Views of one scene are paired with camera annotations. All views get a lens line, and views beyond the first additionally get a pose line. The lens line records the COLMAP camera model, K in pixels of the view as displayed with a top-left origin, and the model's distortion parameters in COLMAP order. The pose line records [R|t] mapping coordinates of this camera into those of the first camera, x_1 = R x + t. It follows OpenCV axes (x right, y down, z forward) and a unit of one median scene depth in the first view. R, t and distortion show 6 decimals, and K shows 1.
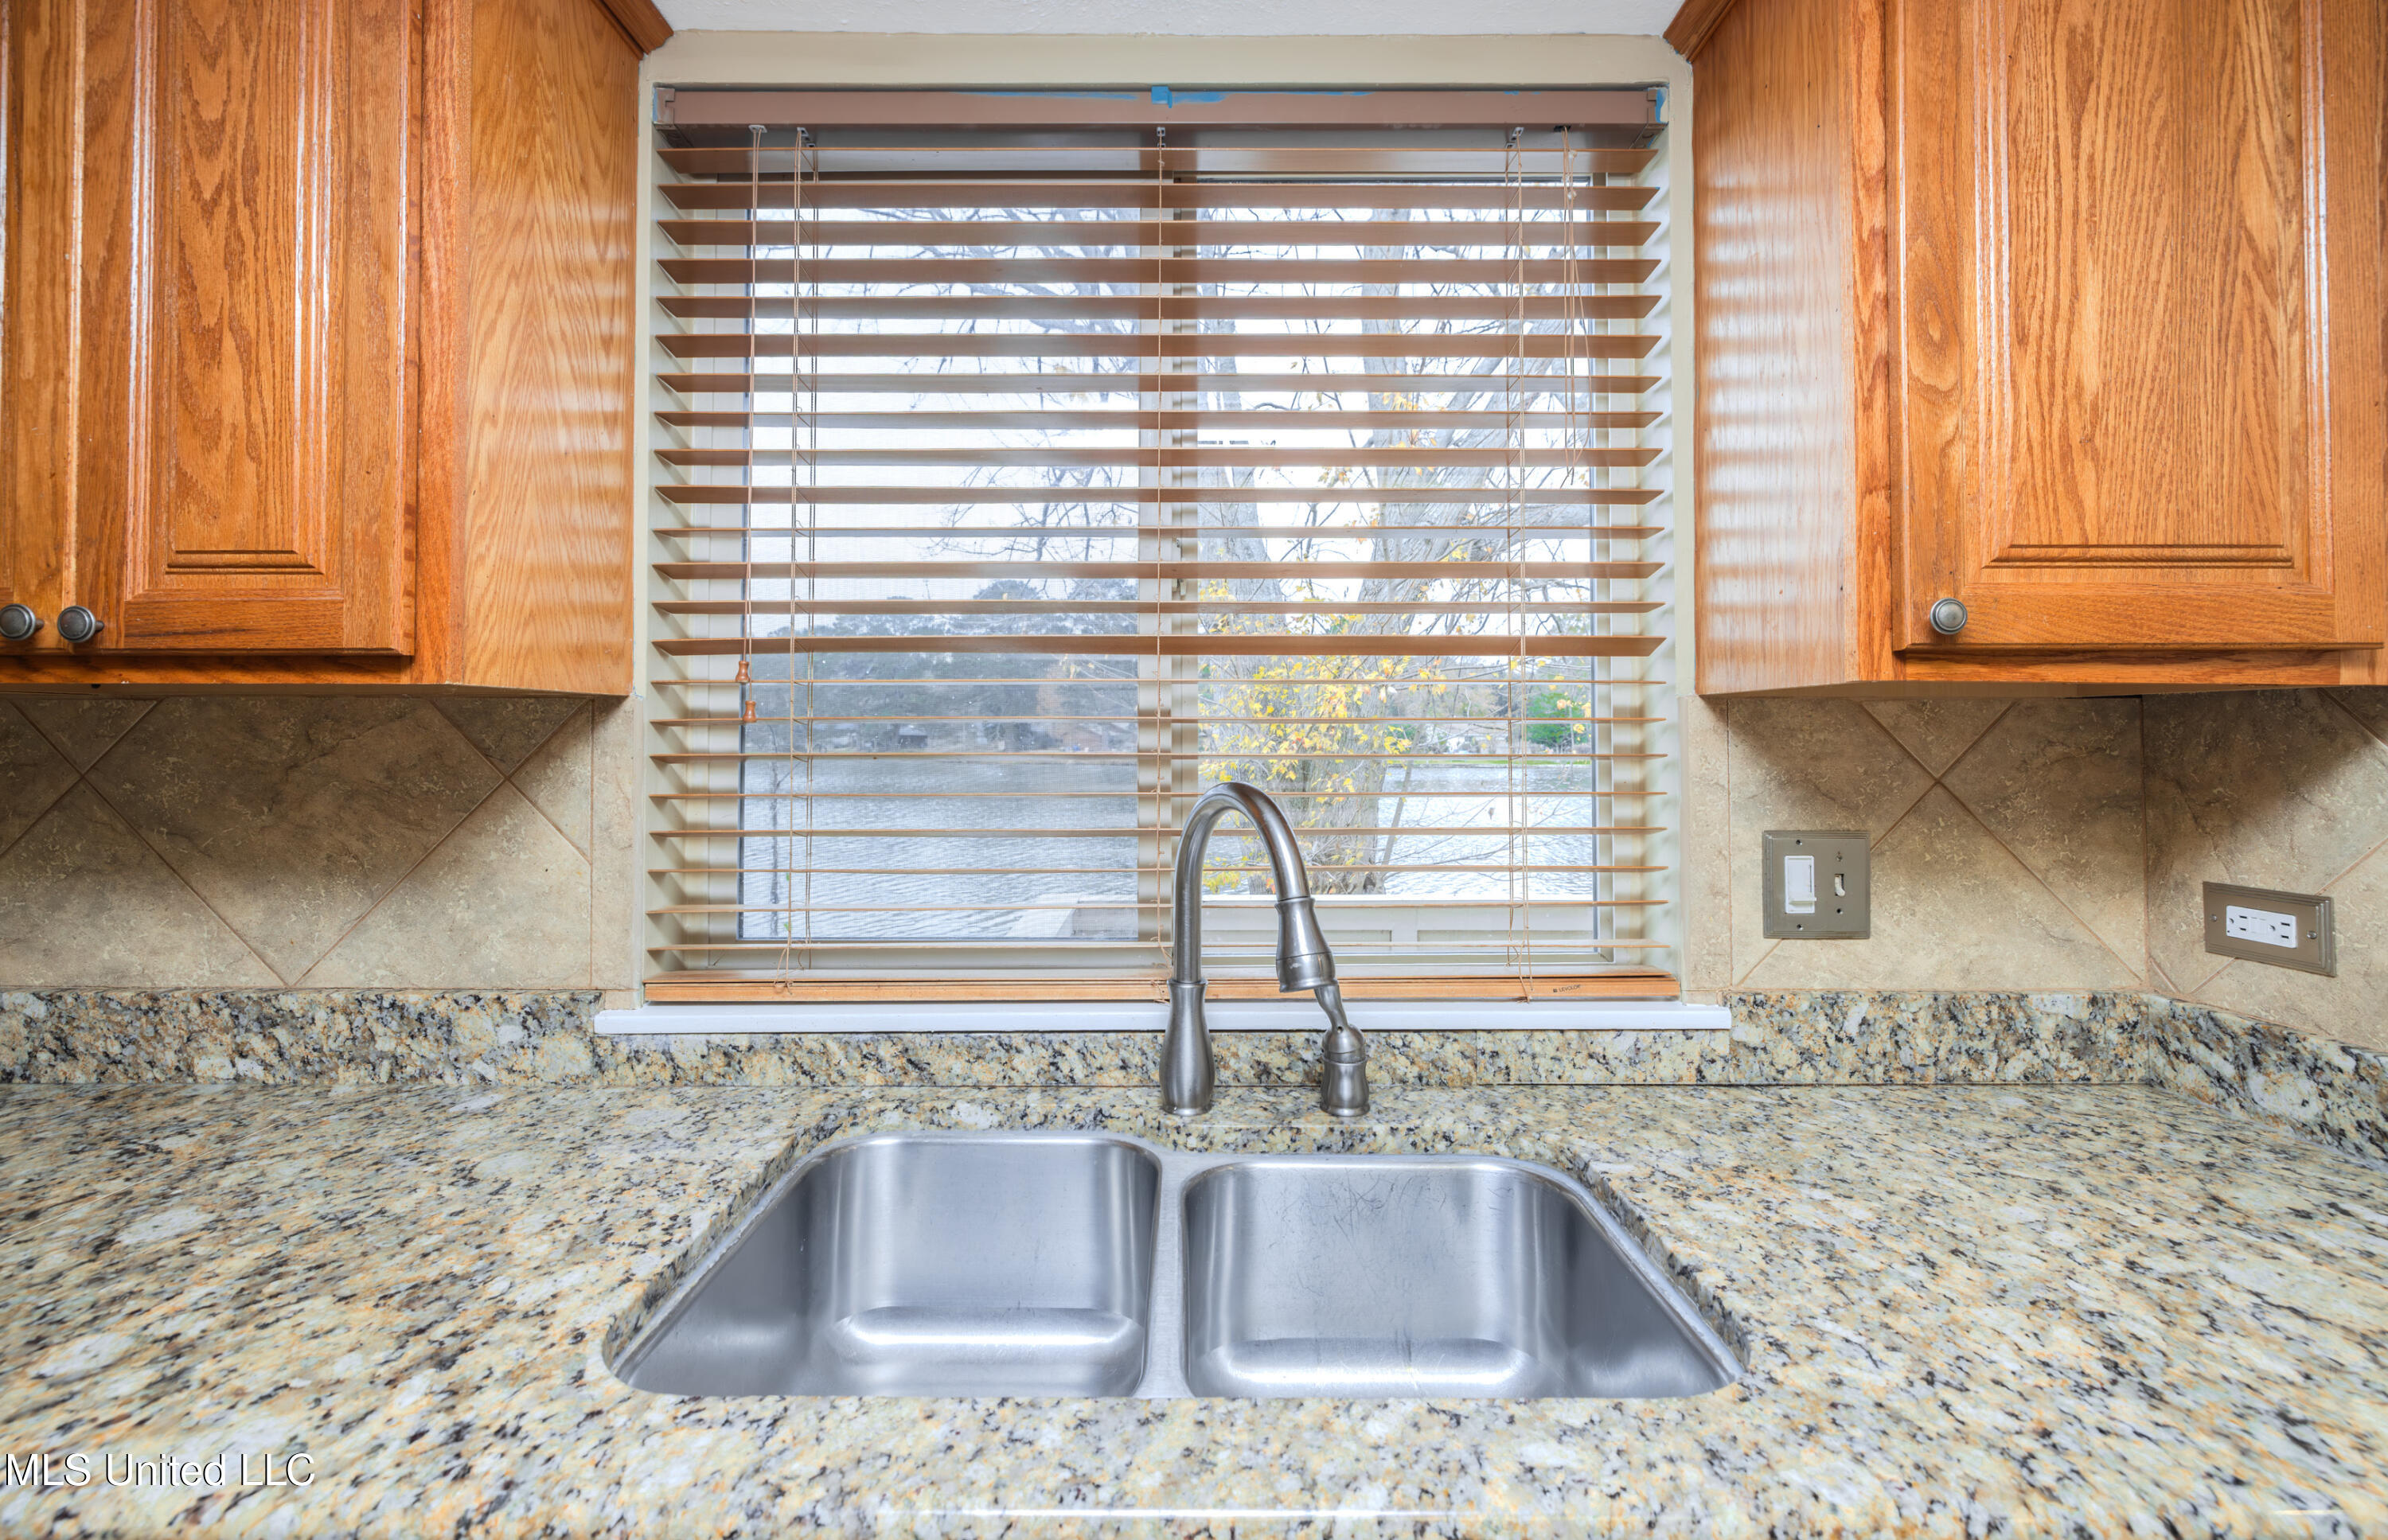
lens RADIAL K [[1063.3, 0, 1219.7], [0, 1063.3, 720.6], [0, 0, 1]] dist [-0.004074, -0.001055]
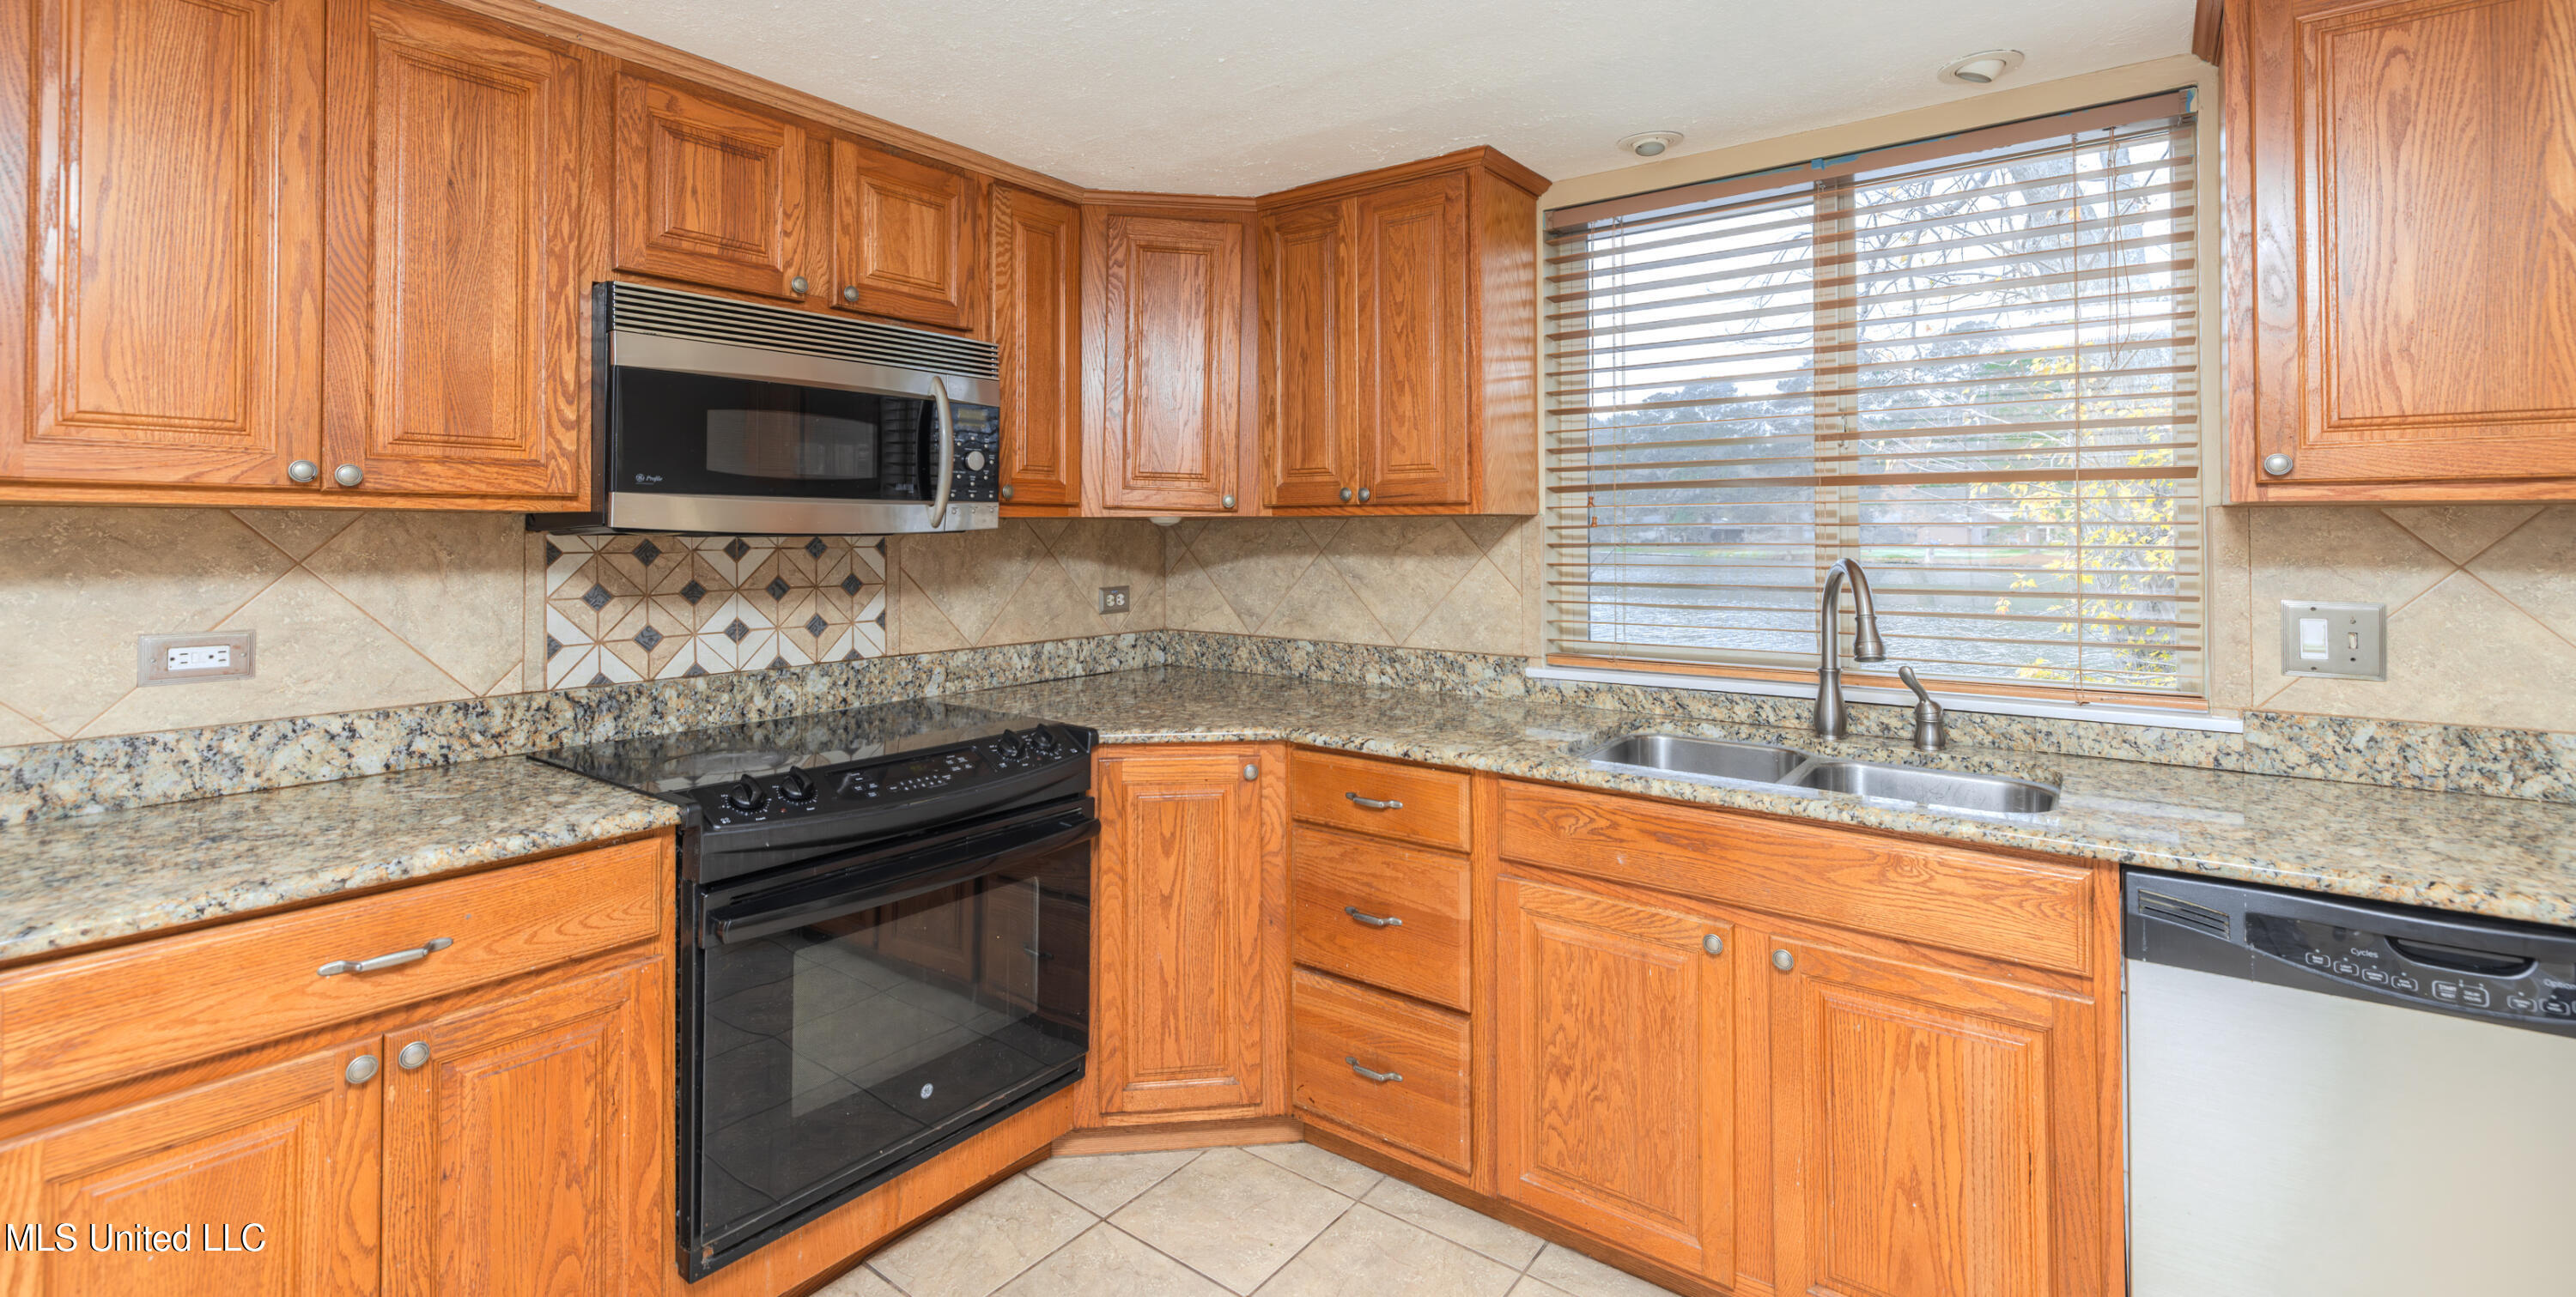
lens RADIAL K [[1112.7, 0, 1279.8], [0, 1112.7, 512.1], [0, 0, 1]] dist [0.000359, 0.000582]
pose [[0.790029, -0.013259, -0.612925, 0.377840], [0.011976, 0.999909, -0.006193, -0.021692], [0.612952, -0.002448, 0.790116, -1.031515]]
